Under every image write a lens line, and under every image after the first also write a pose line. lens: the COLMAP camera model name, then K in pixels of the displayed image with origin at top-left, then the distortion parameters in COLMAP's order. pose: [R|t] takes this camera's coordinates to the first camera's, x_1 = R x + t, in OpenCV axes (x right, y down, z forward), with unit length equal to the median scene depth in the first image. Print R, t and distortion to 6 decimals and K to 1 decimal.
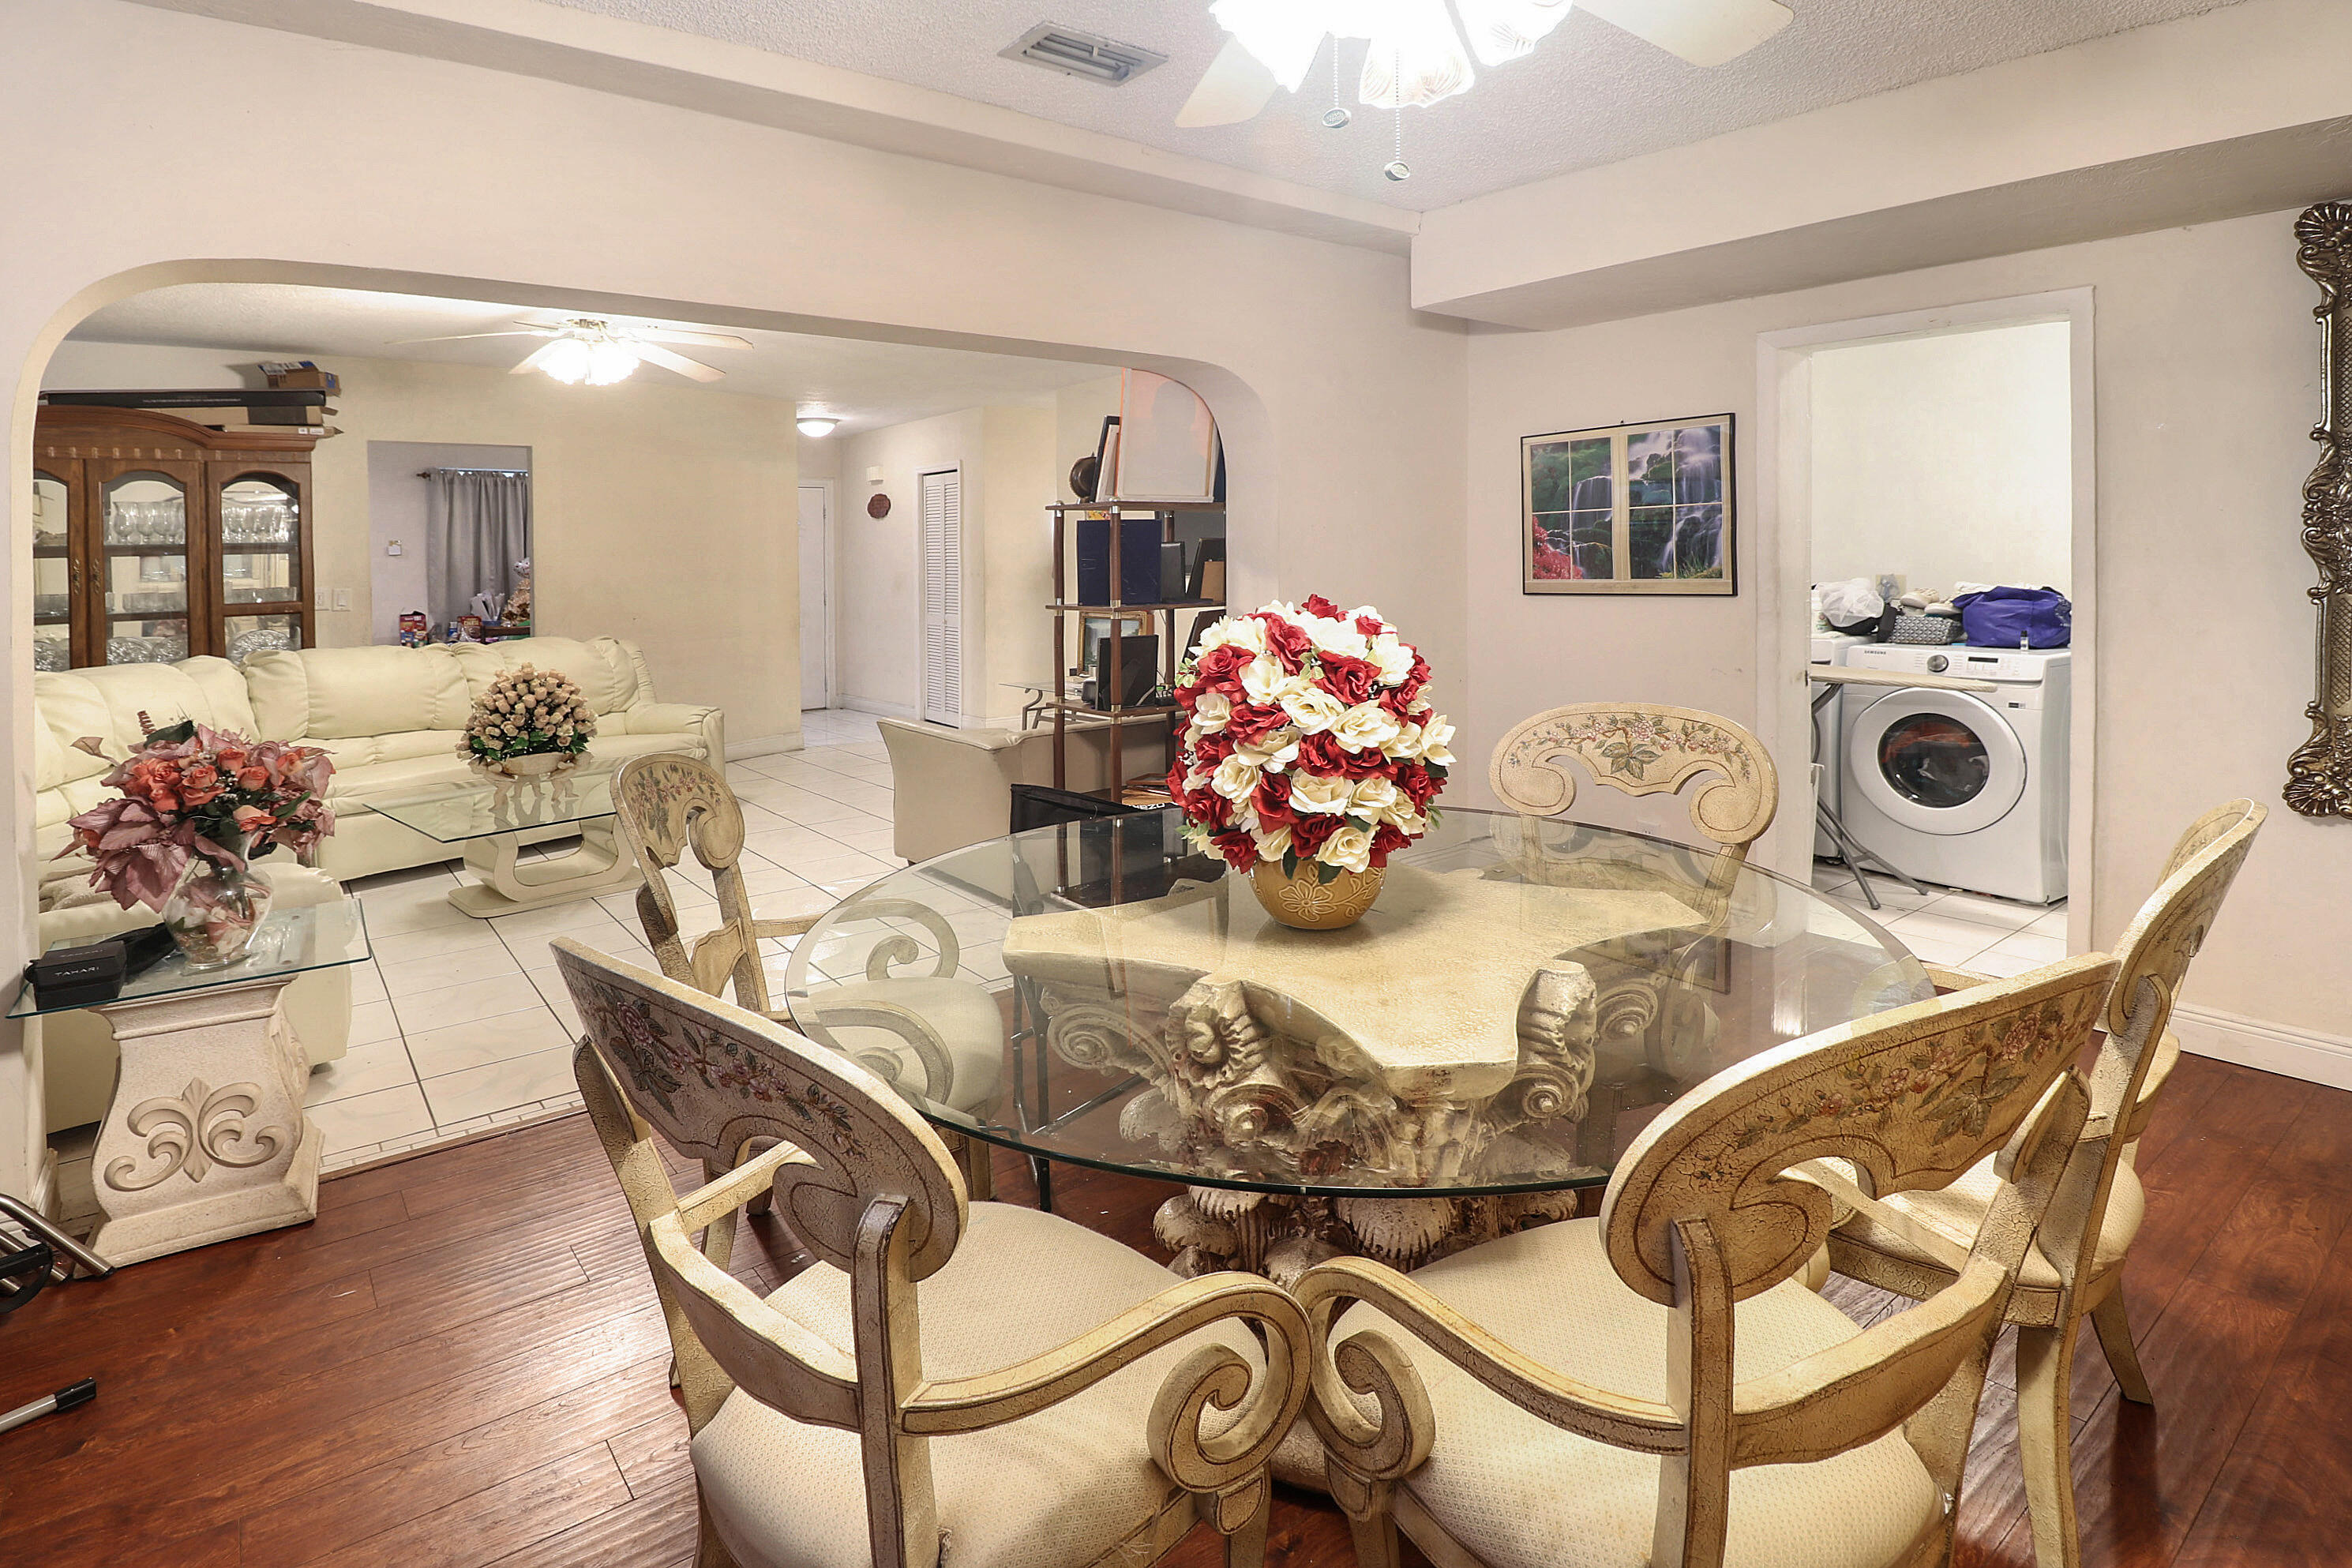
lens RADIAL K [[1211.0, 0, 1168.9], [0, 1211.0, 757.1], [0, 0, 1]] dist [-0.047232, -0.000331]
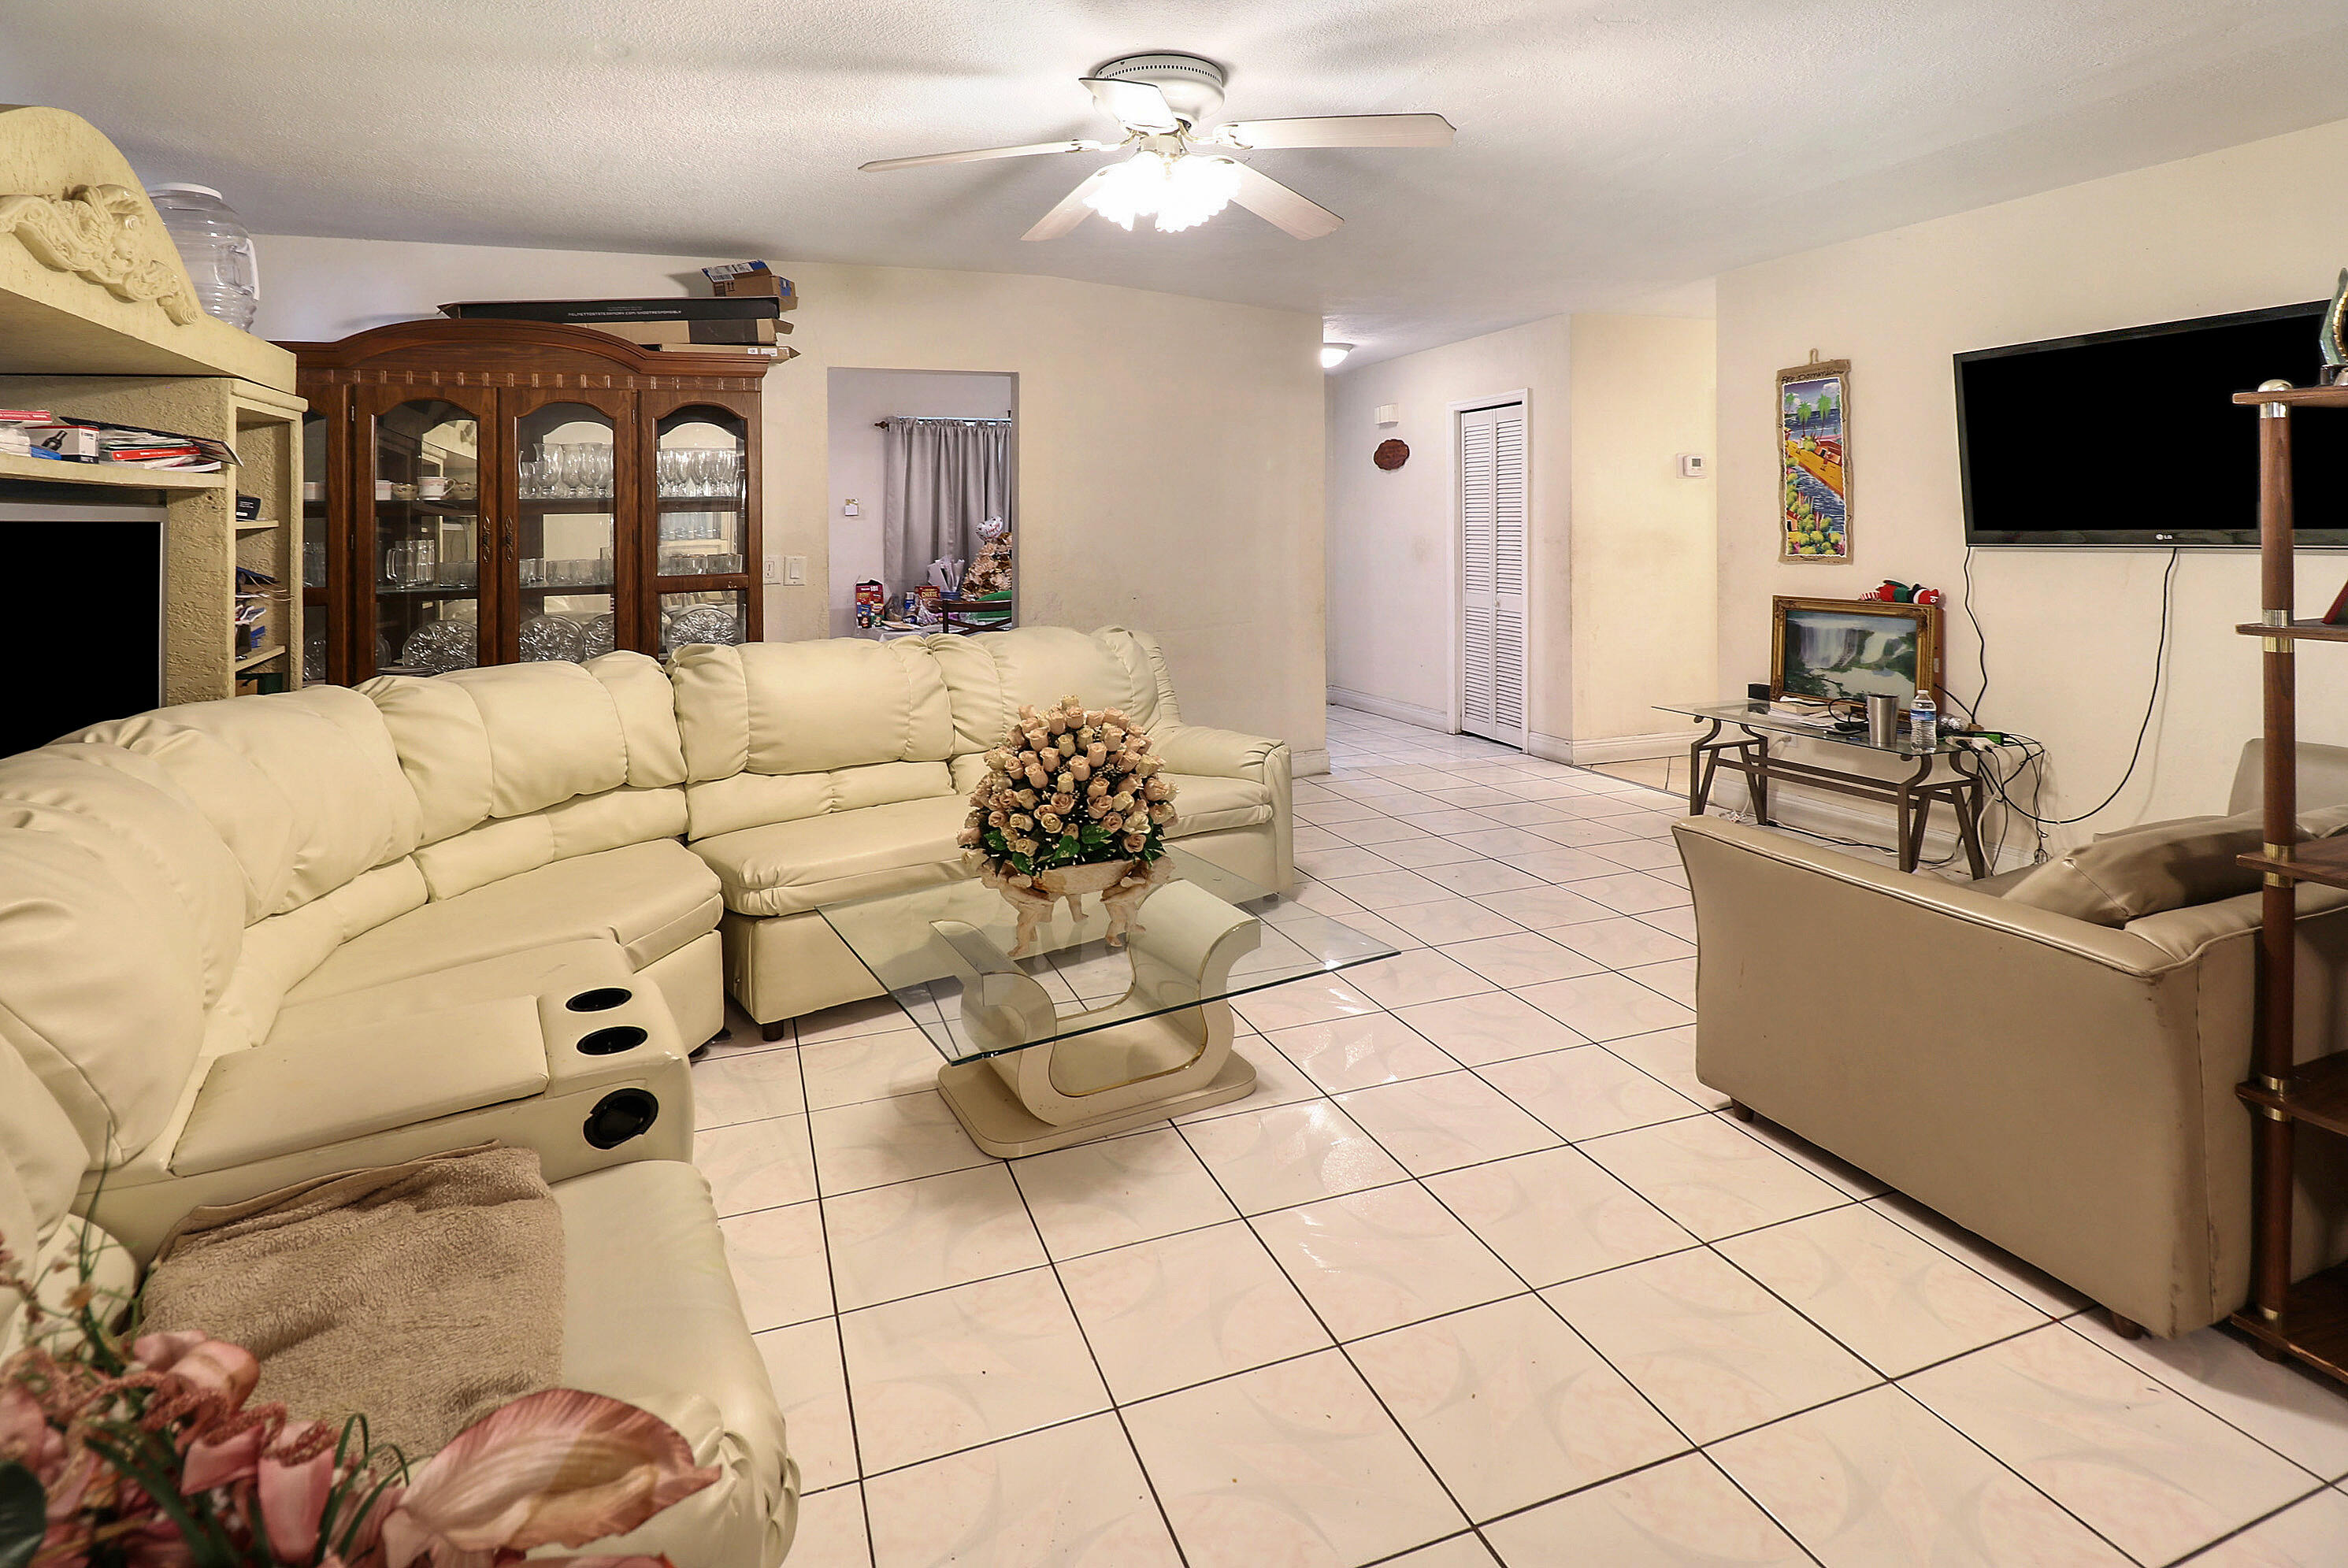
lens RADIAL K [[1181.0, 0, 1174.0], [0, 1181.0, 784.0], [0, 0, 1]] dist [-0.021861, 0.000613]
pose [[0.954030, 0.059781, -0.293688, -0.238727], [-0.043166, 0.997096, 0.062740, -0.056331], [0.296585, -0.047179, 0.953840, 0.347175]]
